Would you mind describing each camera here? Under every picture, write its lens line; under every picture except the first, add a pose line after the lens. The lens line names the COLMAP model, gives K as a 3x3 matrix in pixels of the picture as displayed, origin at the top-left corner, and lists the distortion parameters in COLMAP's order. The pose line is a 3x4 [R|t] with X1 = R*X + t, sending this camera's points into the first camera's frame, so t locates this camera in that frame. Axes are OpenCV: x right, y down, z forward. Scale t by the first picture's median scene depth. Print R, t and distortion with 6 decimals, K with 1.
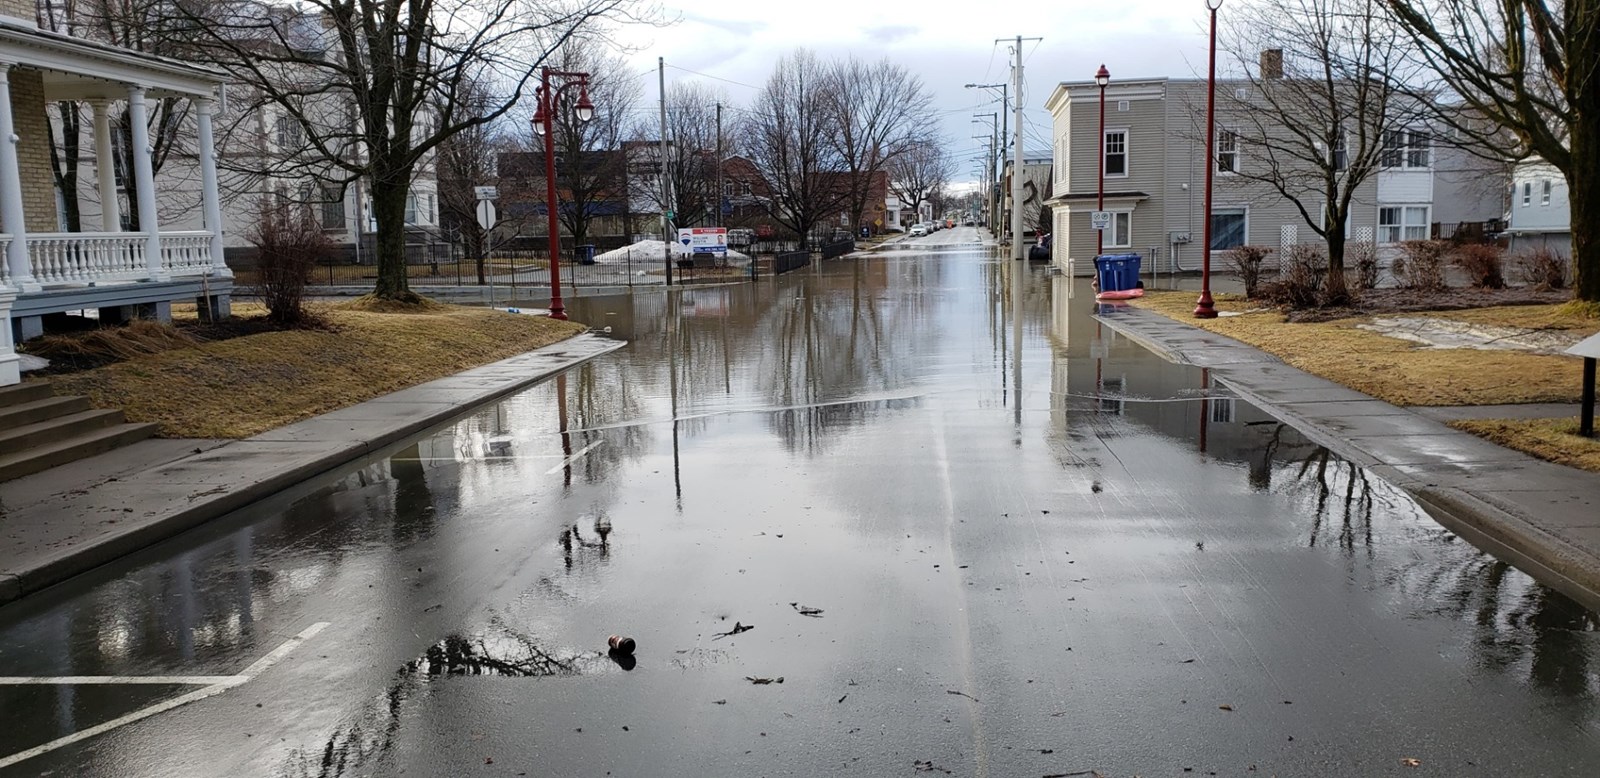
lens RADIAL K [[1190.2, 0, 772.5], [0, 1190.2, 394.5], [0, 0, 1]] dist [0.000262, -0.001218]
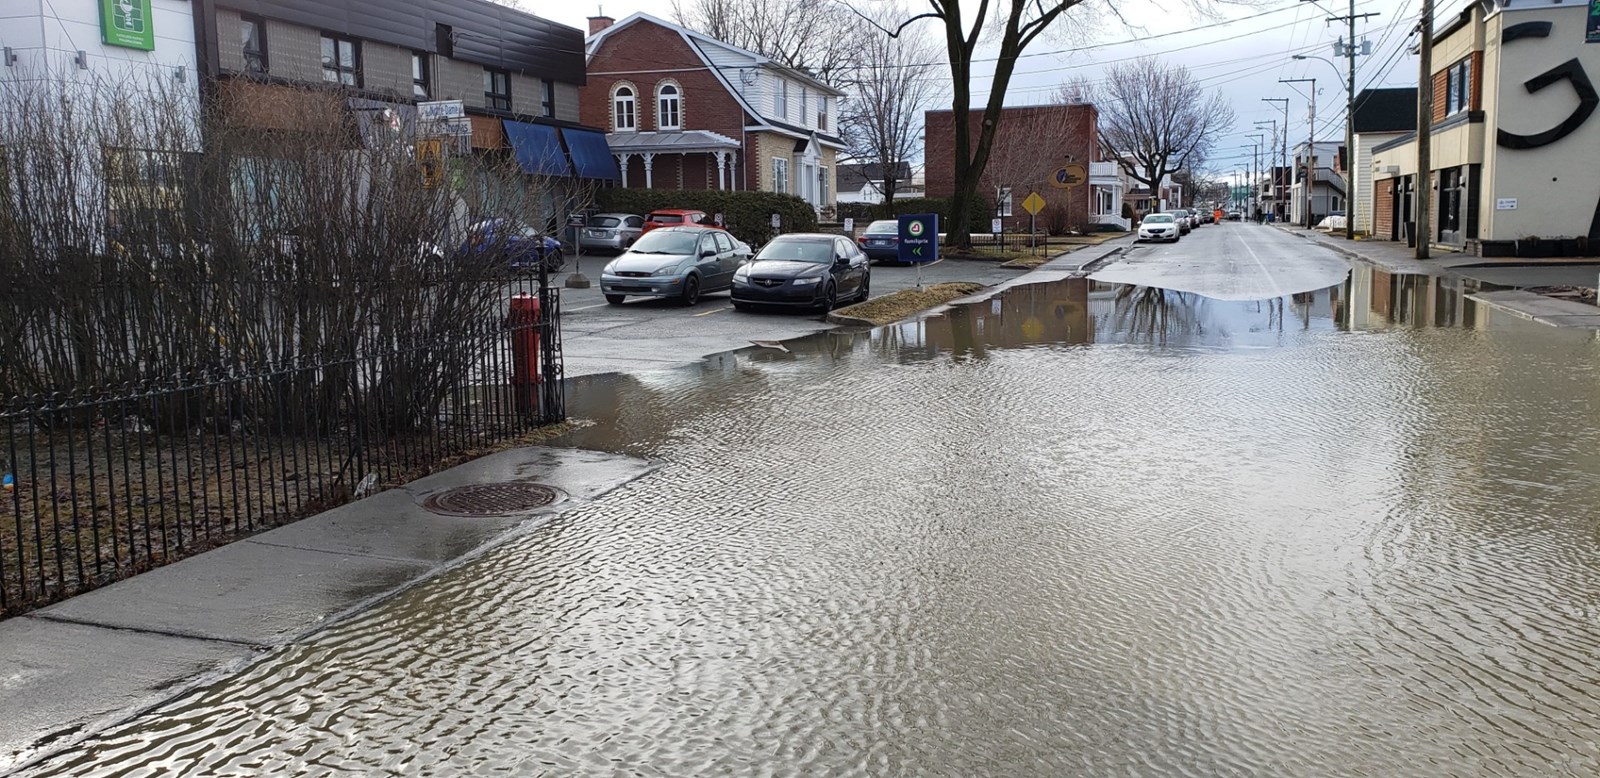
lens RADIAL K [[1189.4, 0, 885.8], [0, 1189.4, 358.9], [0, 0, 1]] dist [0.115871, -0.231015]
pose [[0.994889, 0.026000, -0.097574, 0.072994], [-0.028325, 0.999345, -0.022526, -0.084050], [0.096924, 0.025175, 0.994973, 0.605111]]
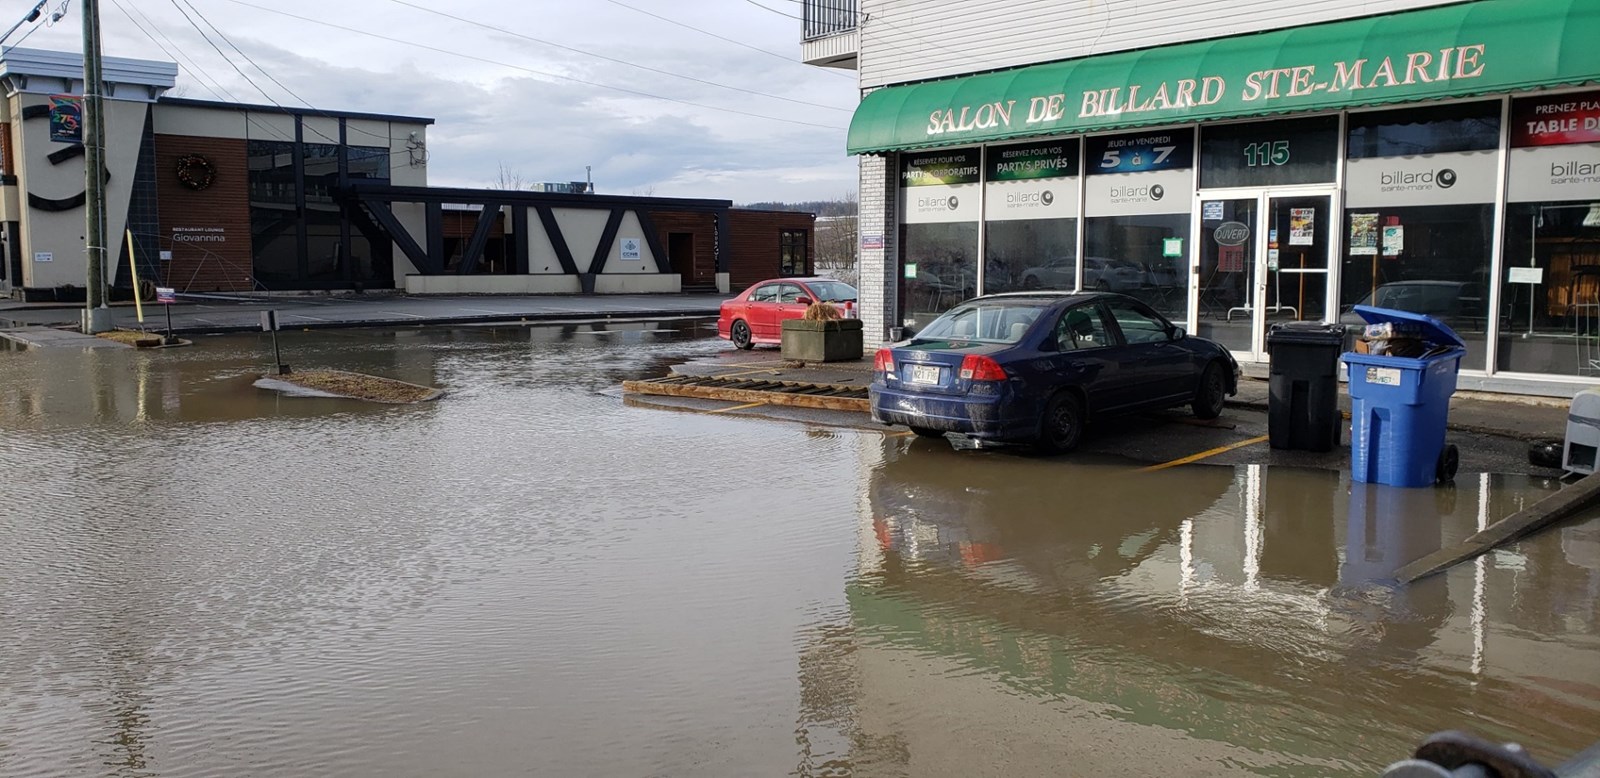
lens RADIAL K [[1186.8, 0, 807.8], [0, 1186.8, 411.5], [0, 0, 1]] dist [-0.000013, -0.065374]
pose [[0.619555, -0.066956, 0.782093, 0.066664], [0.089880, 0.995853, 0.014056, -0.075946], [-0.779791, 0.061586, 0.623004, 0.550330]]
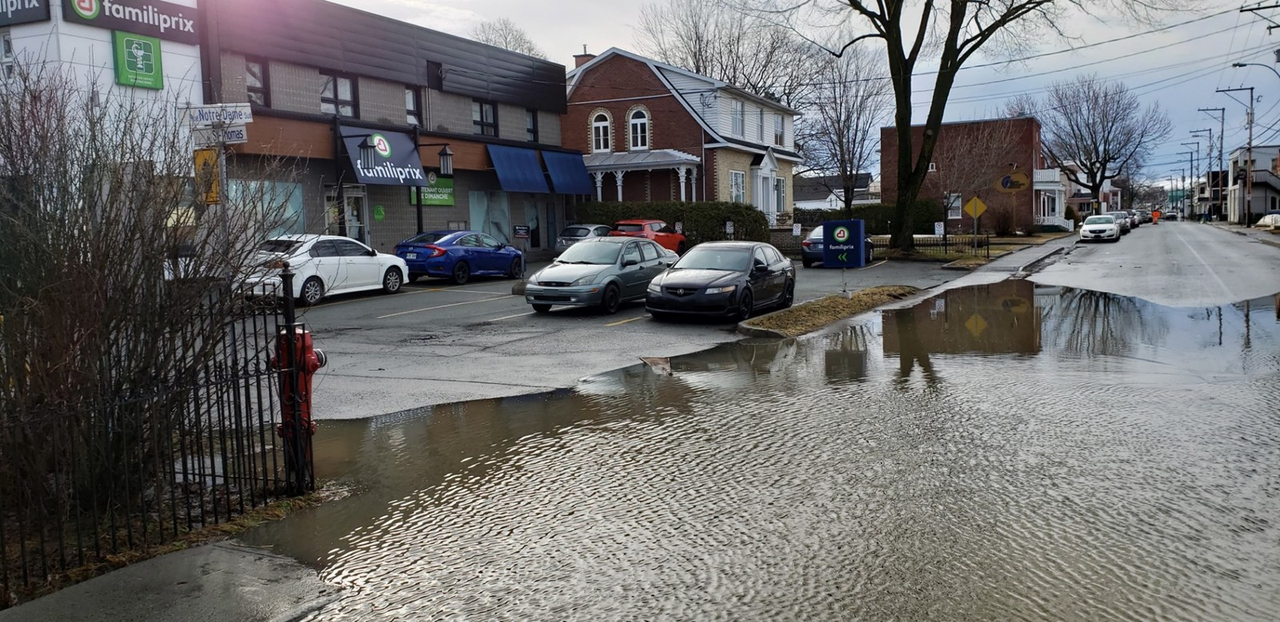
lens RADIAL K [[978.8, 0, 679.3], [0, 978.8, 313.2], [0, 0, 1]] dist [-0.004000, -0.000174]
pose [[0.960458, 0.022277, -0.277531, 0.077389], [-0.035660, 0.998427, -0.043268, -0.089144], [0.276131, 0.051454, 0.959742, 0.638939]]
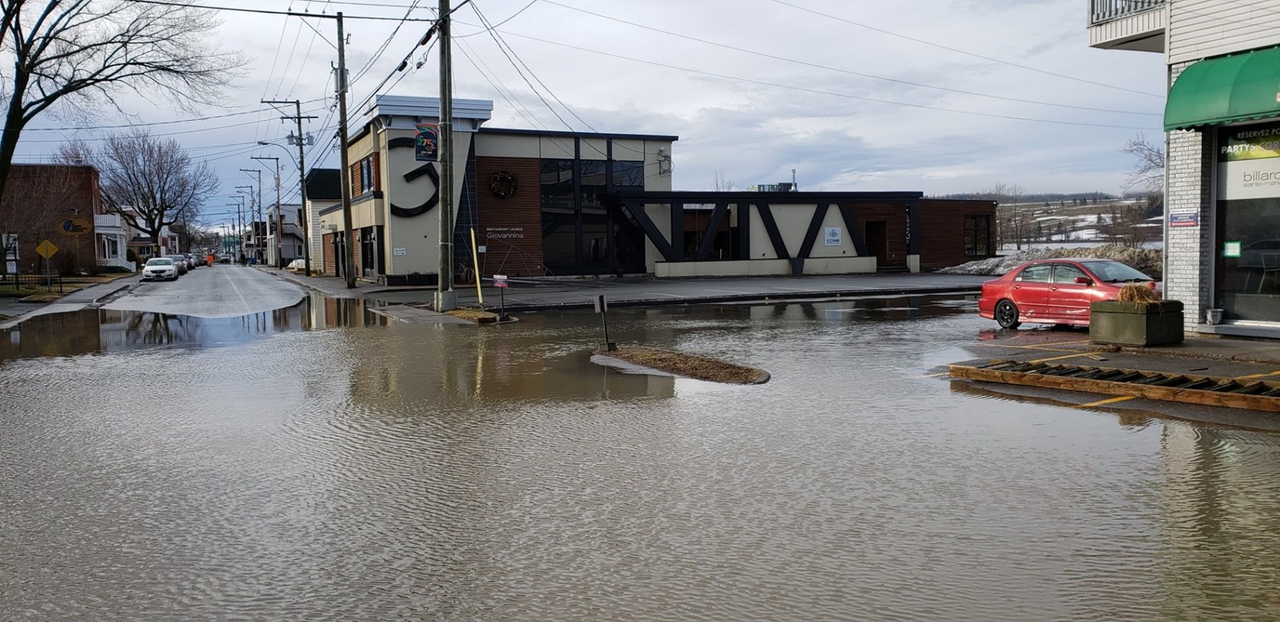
lens RADIAL K [[952.2, 0, 618.0], [0, 952.2, 315.4], [0, 0, 1]] dist [0.000262, -0.001218]
pose [[0.842126, -0.022513, 0.538811, 0.069773], [0.069905, 0.995256, -0.067672, -0.079640], [-0.534731, 0.094654, 0.839704, 0.574920]]
